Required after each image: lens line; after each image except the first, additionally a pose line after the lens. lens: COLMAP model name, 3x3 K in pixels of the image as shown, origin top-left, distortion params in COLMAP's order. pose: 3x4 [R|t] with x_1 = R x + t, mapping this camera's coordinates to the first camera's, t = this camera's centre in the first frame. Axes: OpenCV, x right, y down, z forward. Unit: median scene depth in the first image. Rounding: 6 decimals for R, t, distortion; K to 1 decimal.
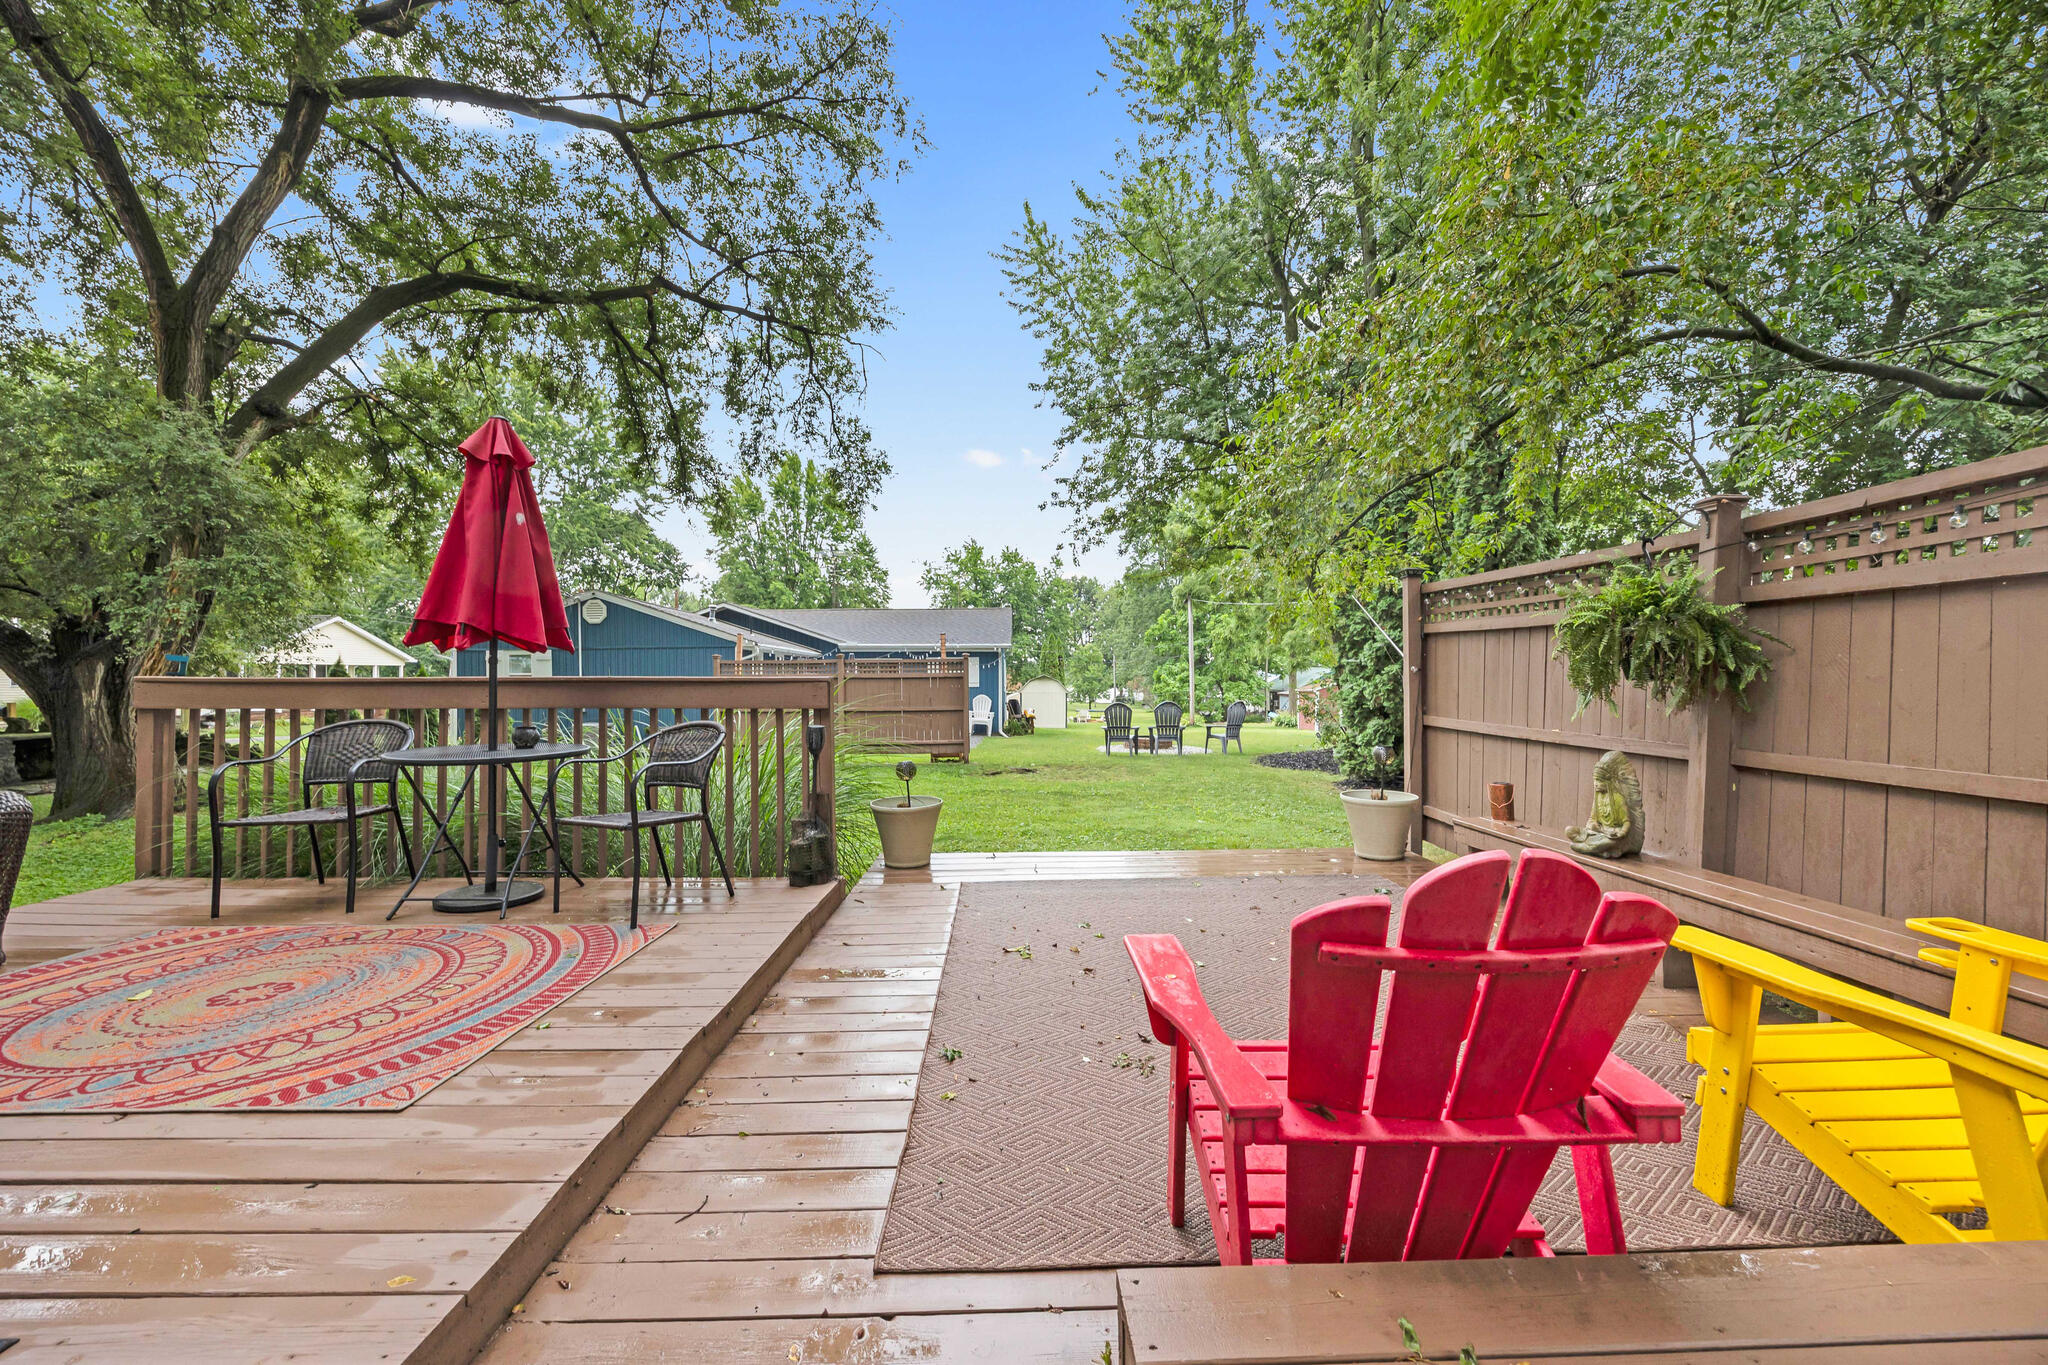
lens RADIAL K [[783.1, 0, 1024.0], [0, 783.1, 682.5], [0, 0, 1]] dist [-0.000845, -0.000048]
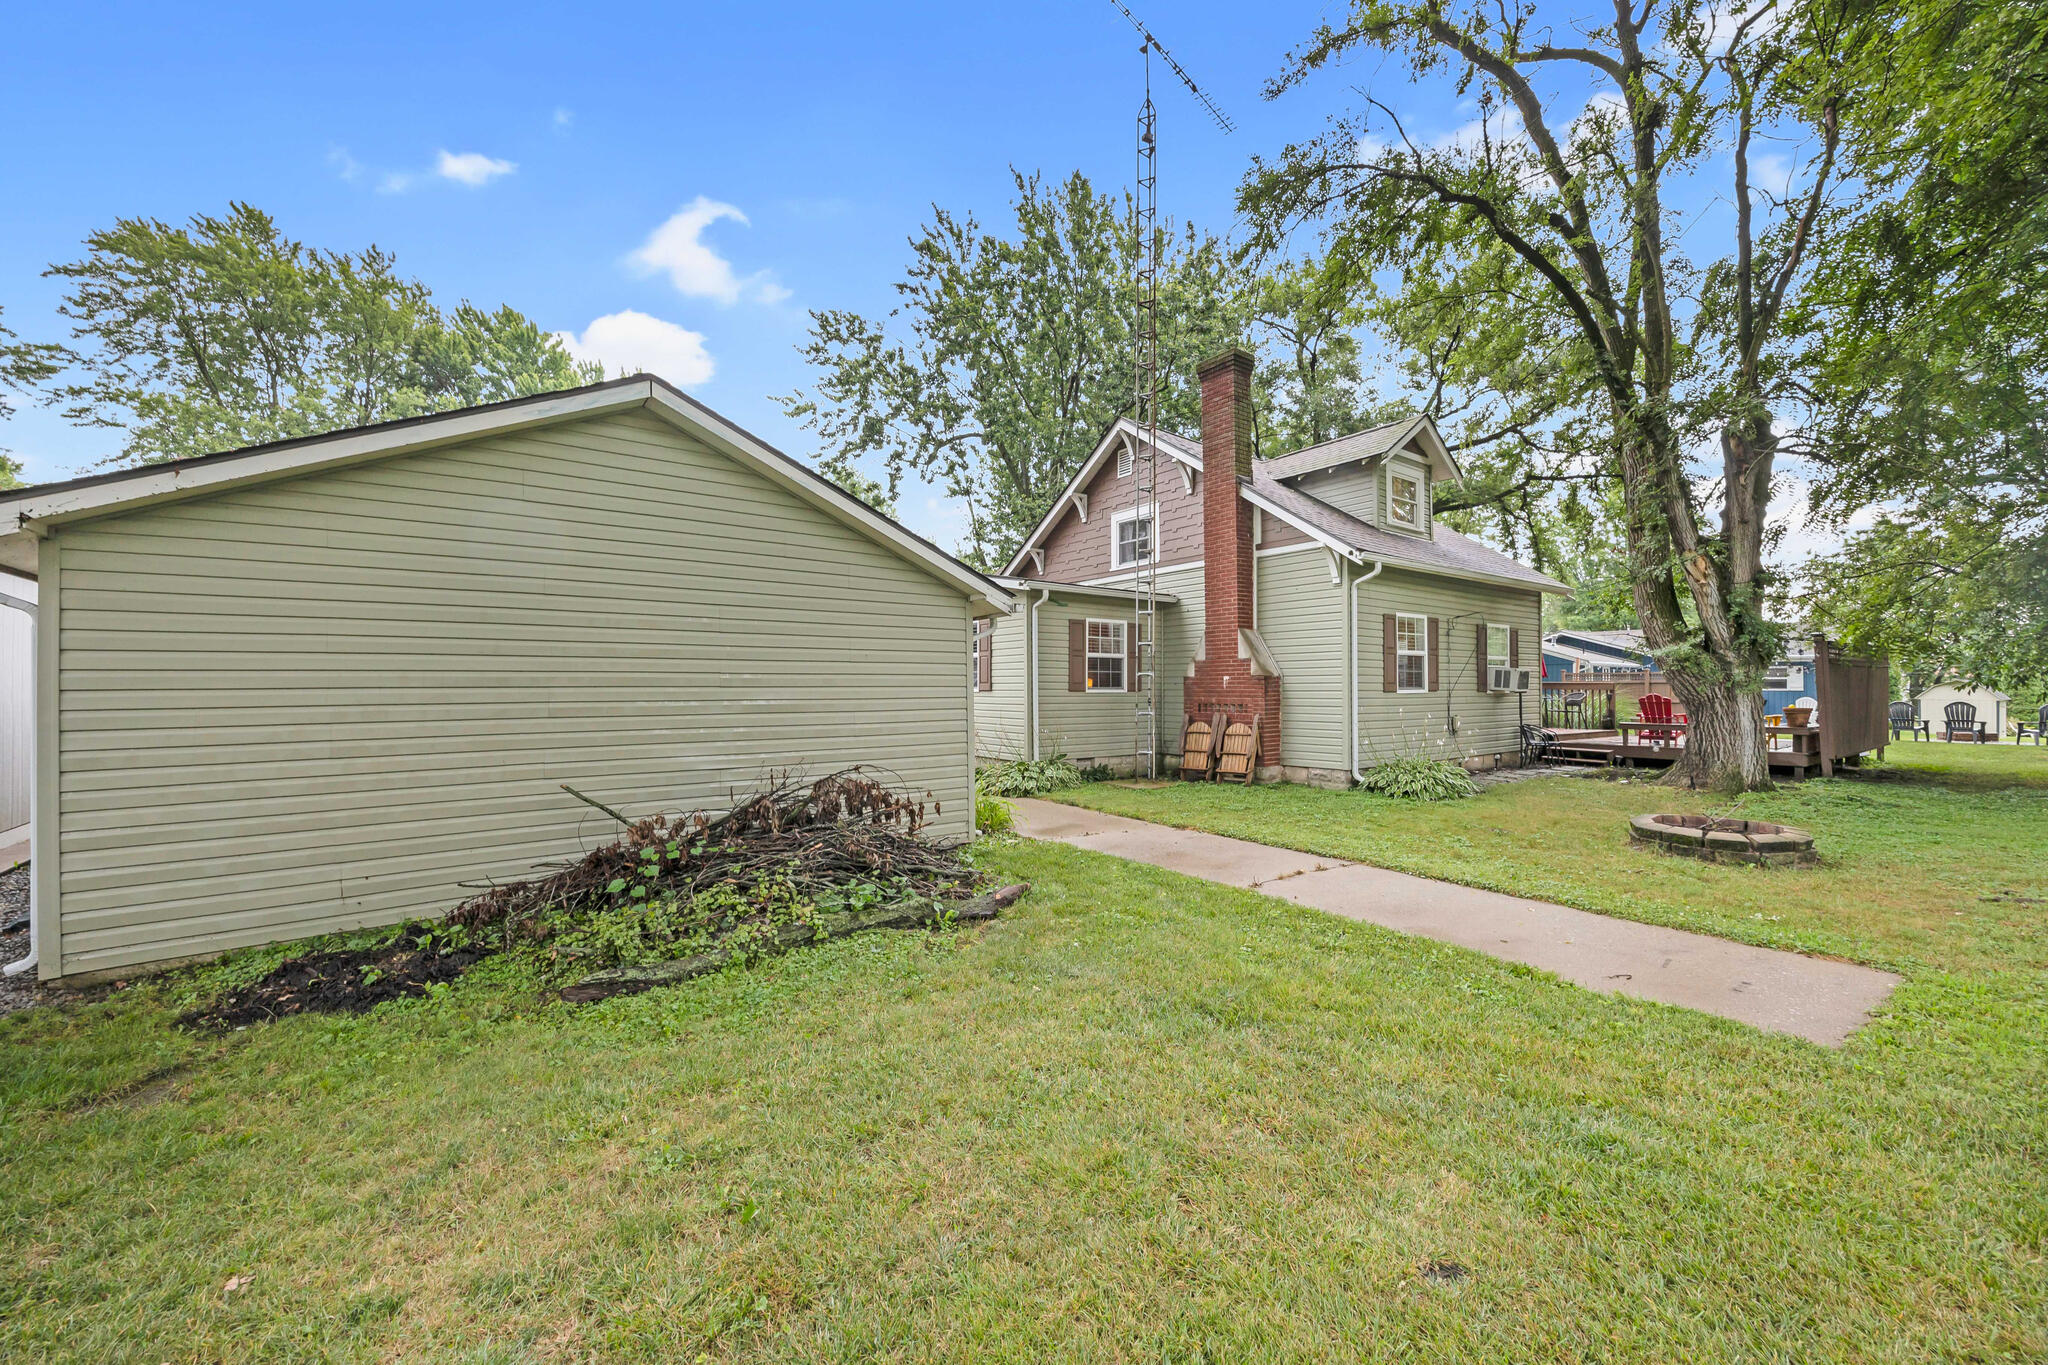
lens RADIAL K [[783.1, 0, 1024.0], [0, 783.1, 682.5], [0, 0, 1]] dist [-0.000845, -0.000048]
pose [[0.583028, -0.003741, -0.812443, 0.292942], [-0.001965, 0.999980, -0.006014, 0.006087], [0.812449, 0.005103, 0.583009, -0.891213]]
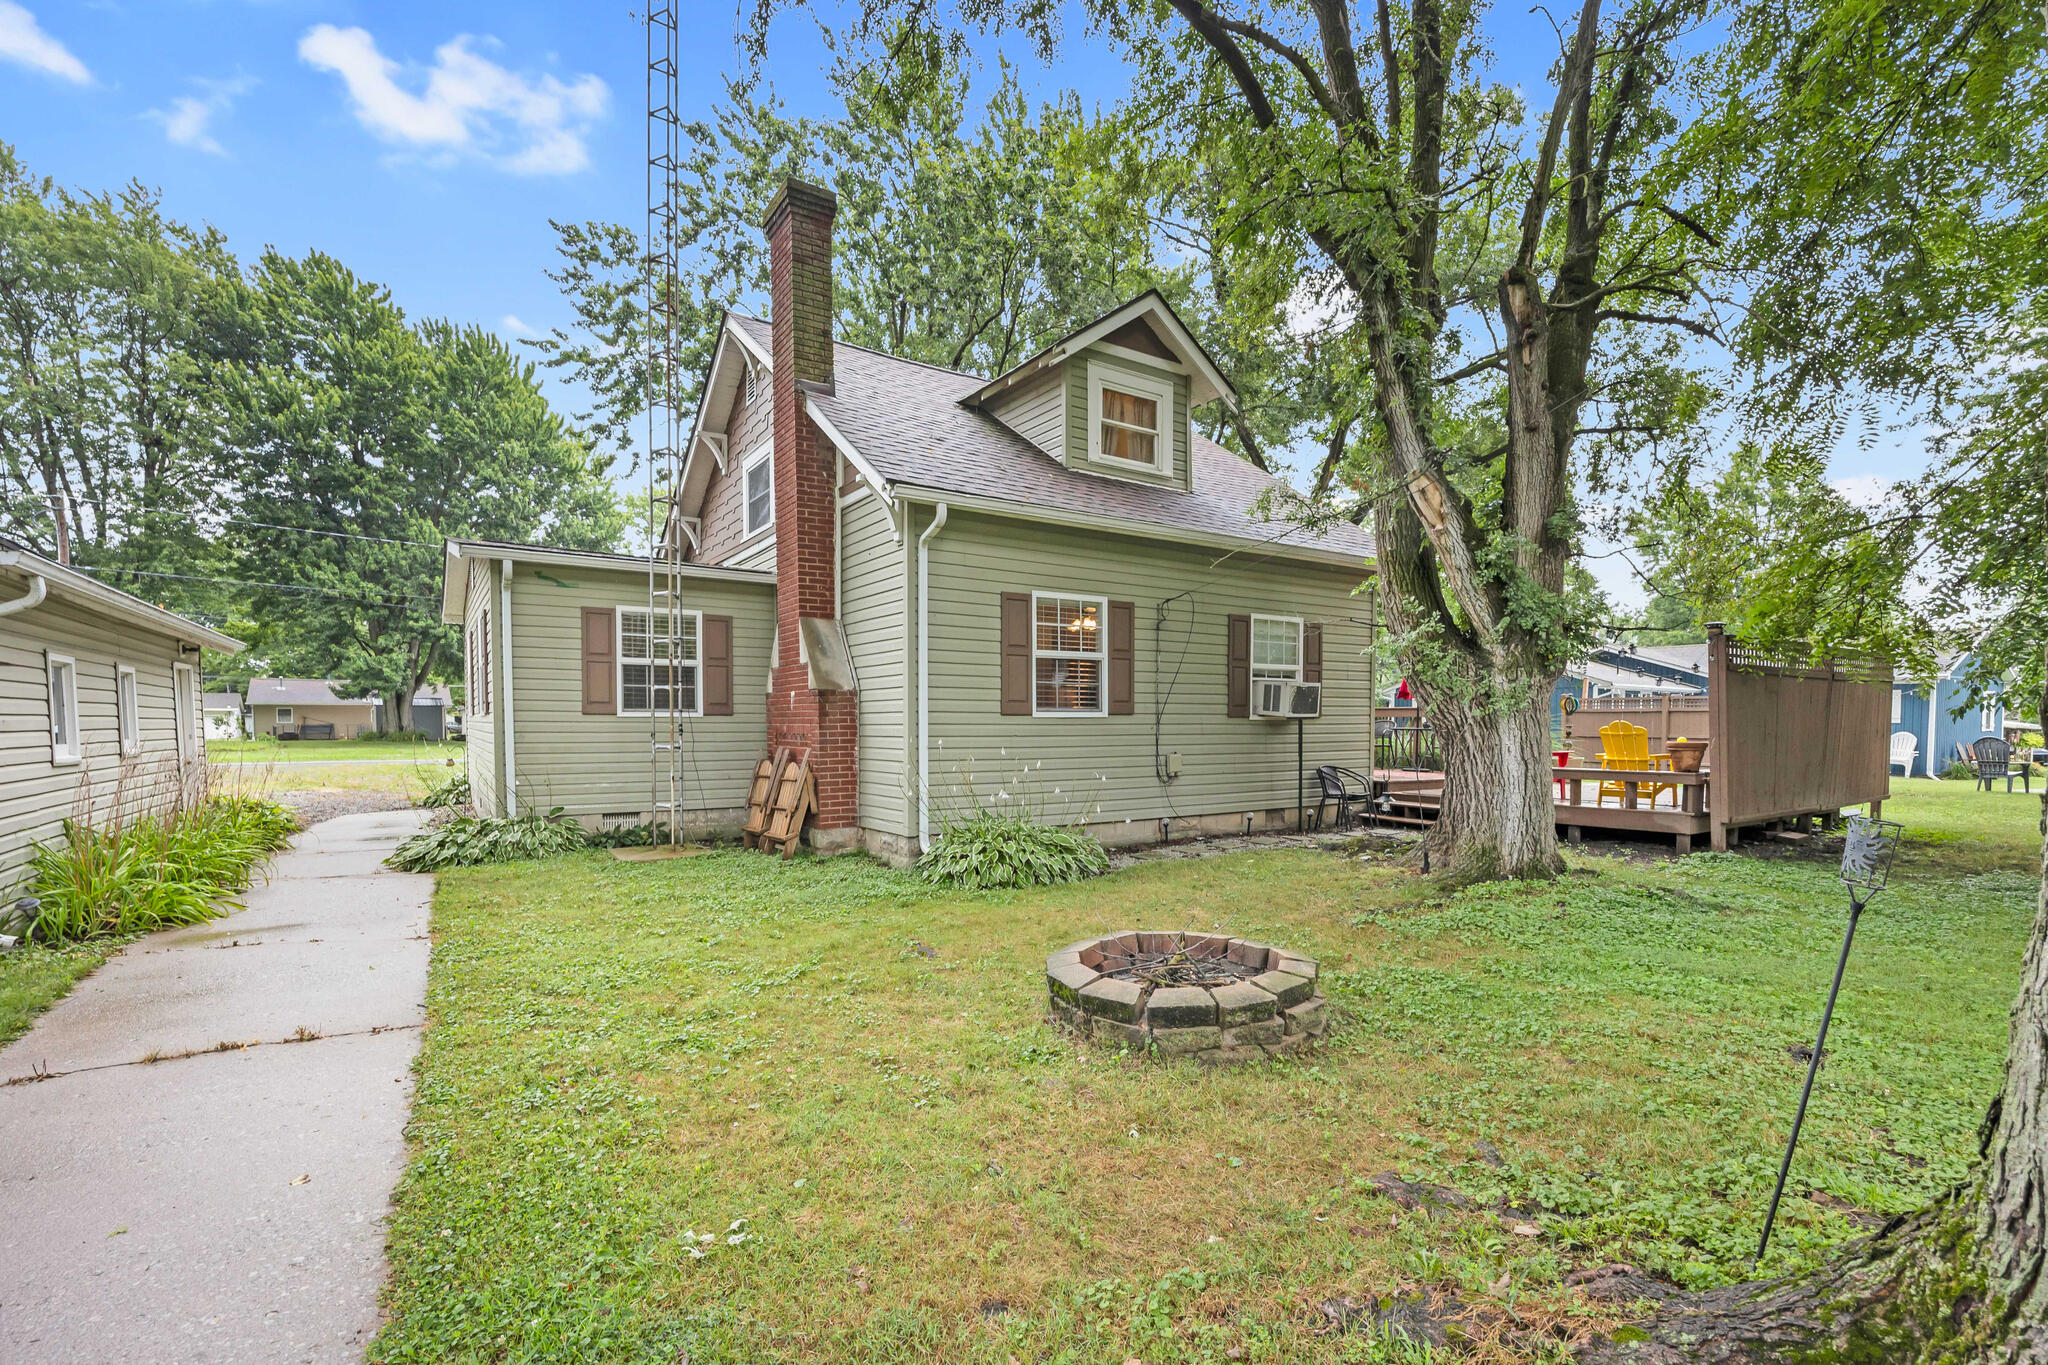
lens RADIAL K [[917.8, 0, 1028.8], [0, 917.8, 759.8], [0, 0, 1]] dist [-0.014790, 0.000252]
pose [[0.545561, 0.037123, -0.837248, 0.355015], [-0.004501, 0.999134, 0.041368, 0.013057], [0.838059, -0.018800, 0.545256, -0.530728]]
